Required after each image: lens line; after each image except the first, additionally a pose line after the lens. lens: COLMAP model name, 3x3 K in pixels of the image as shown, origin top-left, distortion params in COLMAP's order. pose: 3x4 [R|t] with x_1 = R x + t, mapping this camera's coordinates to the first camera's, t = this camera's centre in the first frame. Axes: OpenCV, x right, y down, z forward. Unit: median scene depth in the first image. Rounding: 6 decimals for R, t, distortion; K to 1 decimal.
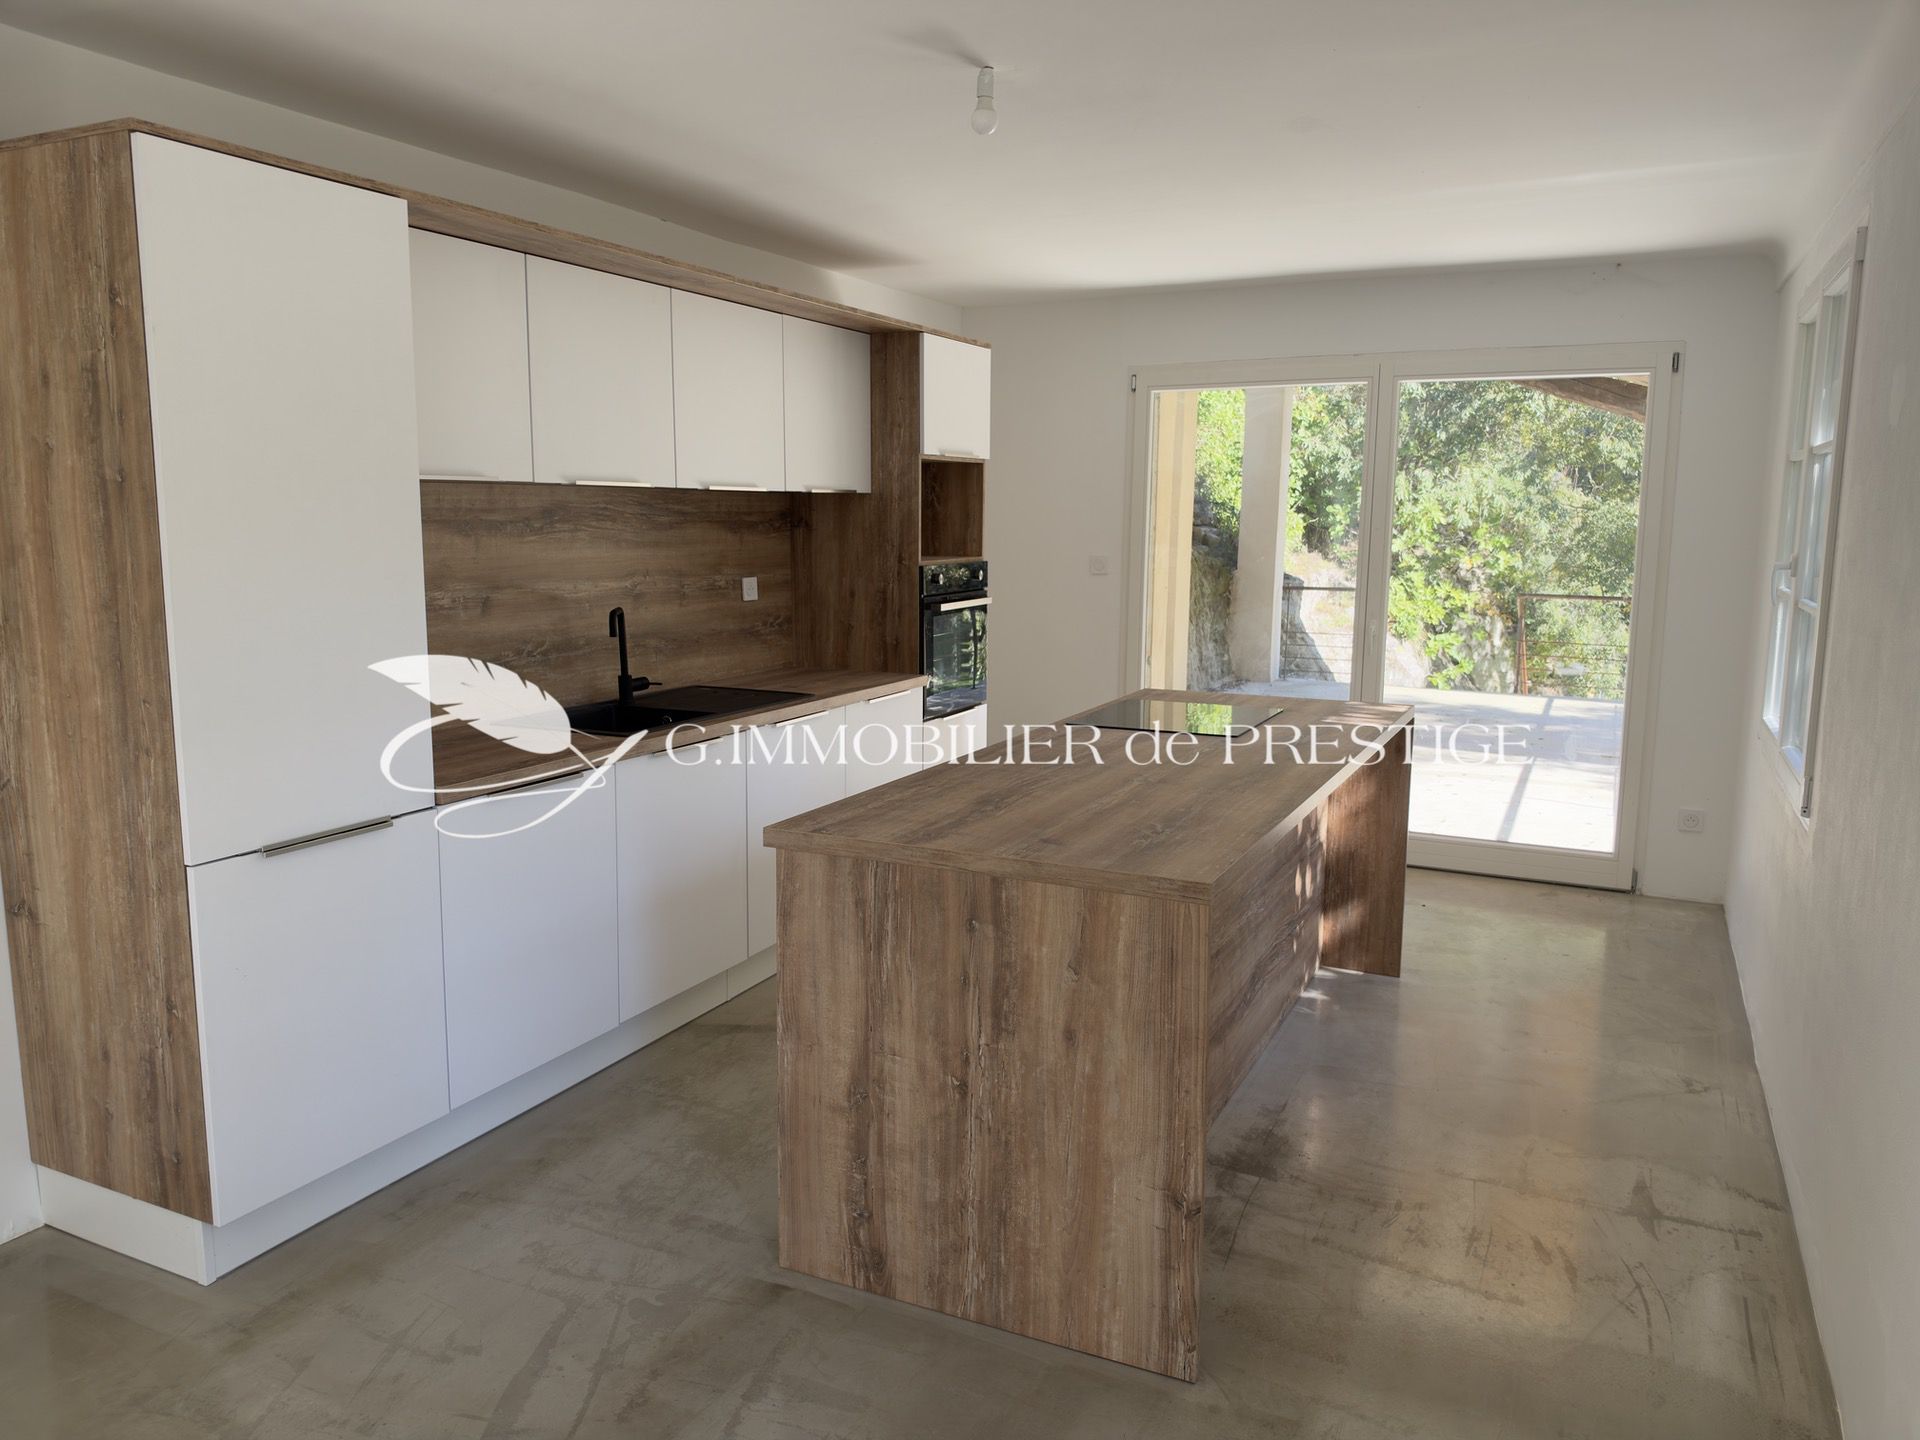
lens RADIAL K [[1370.2, 0, 956.4], [0, 1370.2, 719.9], [0, 0, 1]] dist [-0.005838, -0.007631]
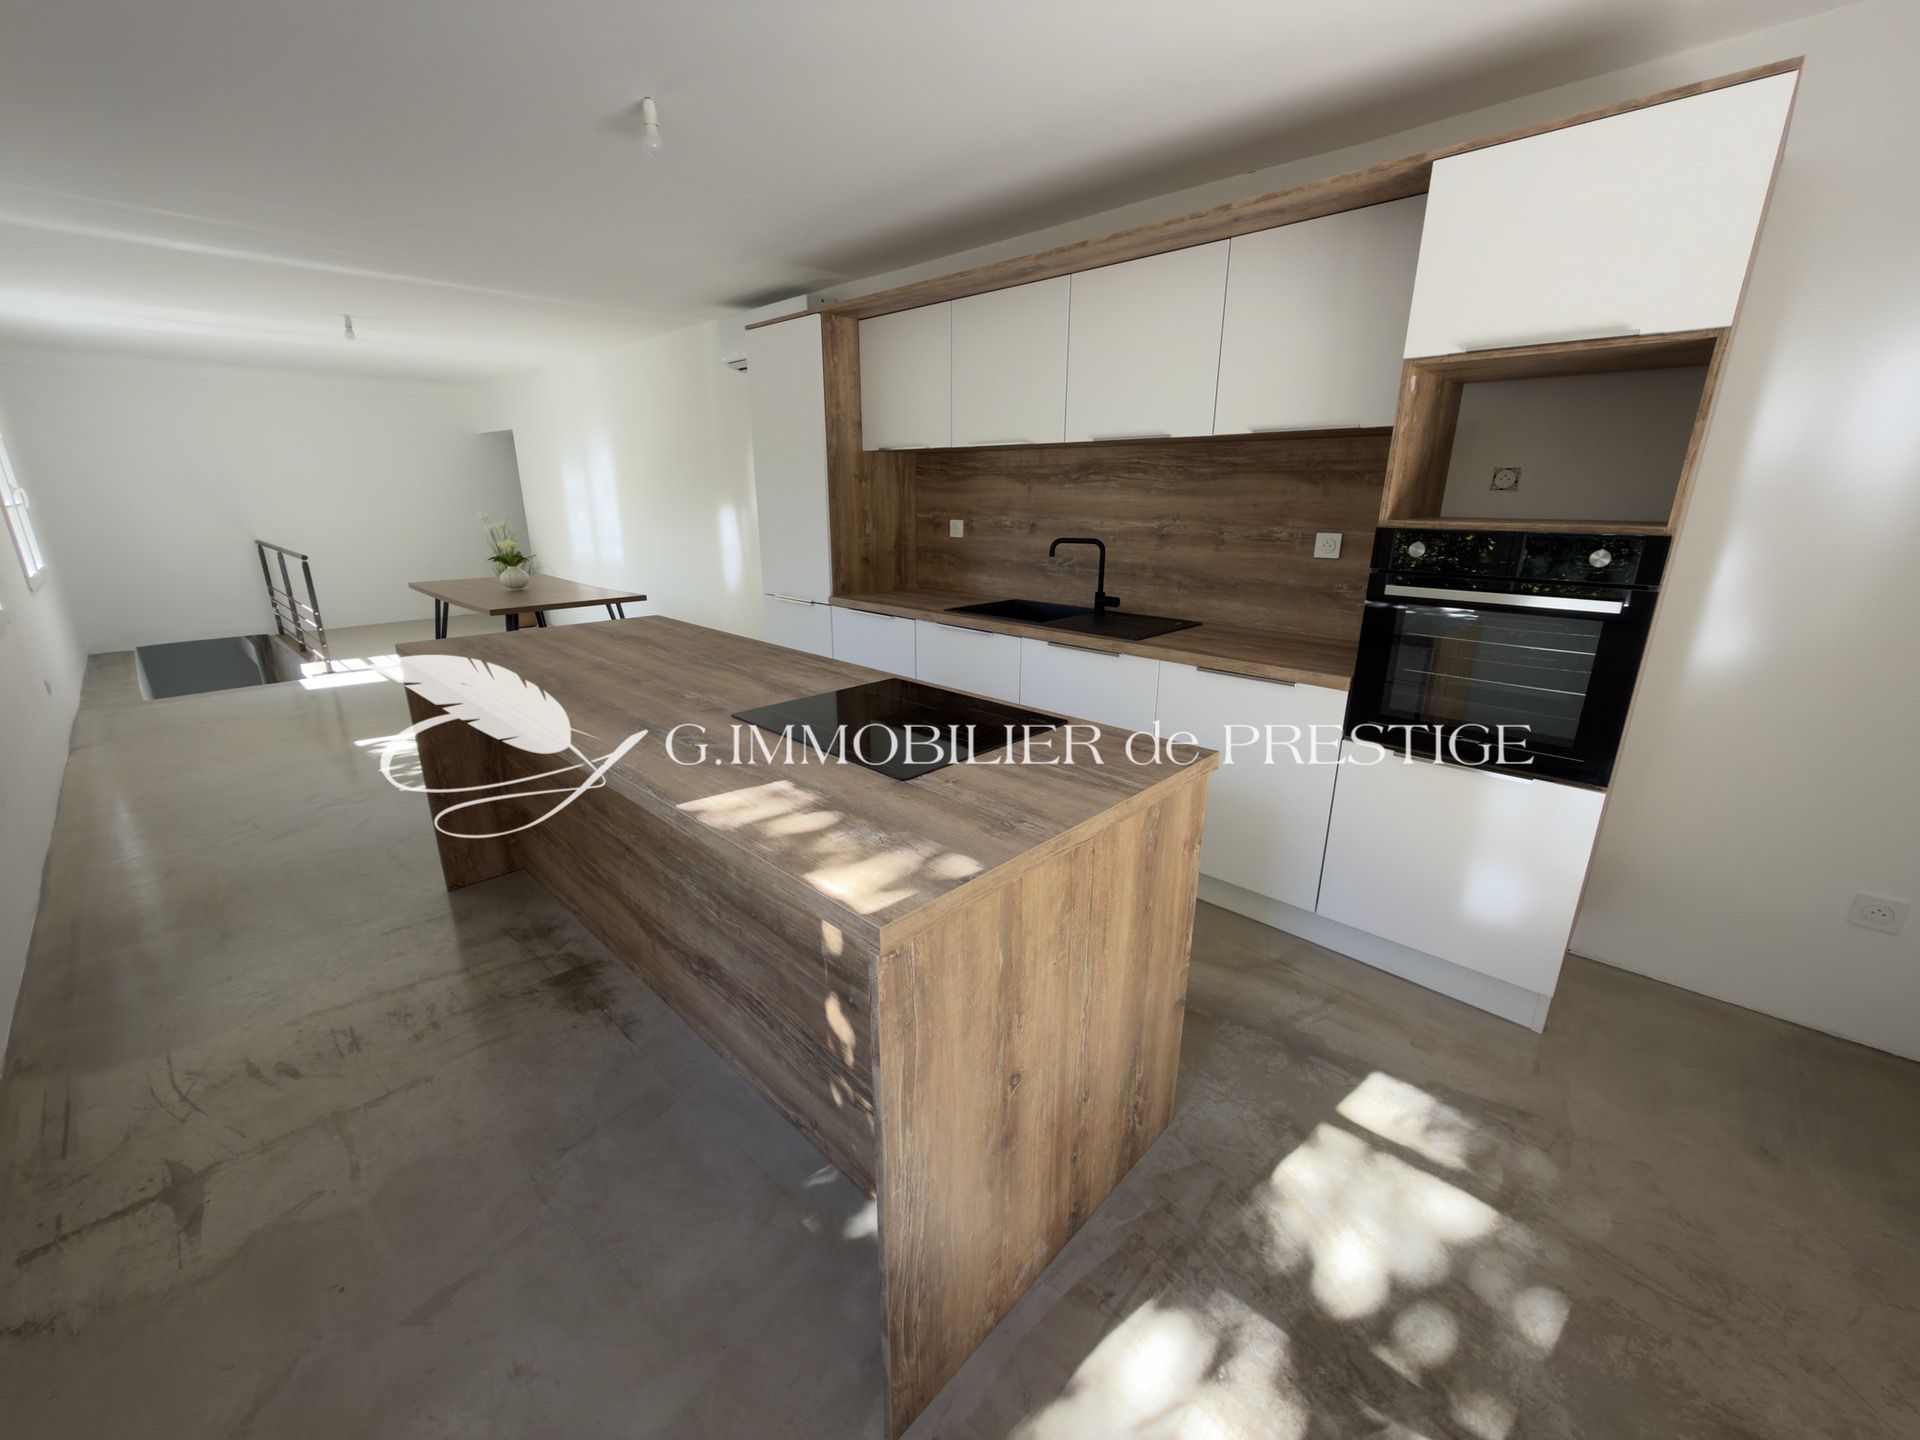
lens RADIAL K [[766.9, 0, 957.3], [0, 766.9, 715.2], [0, 0, 1]] dist [0.003875, 0.000258]
pose [[-0.307328, 0.257532, -0.916093, 0.484353], [-0.150696, 0.937365, 0.314067, -0.125280], [0.939596, 0.234574, -0.249269, 1.014288]]
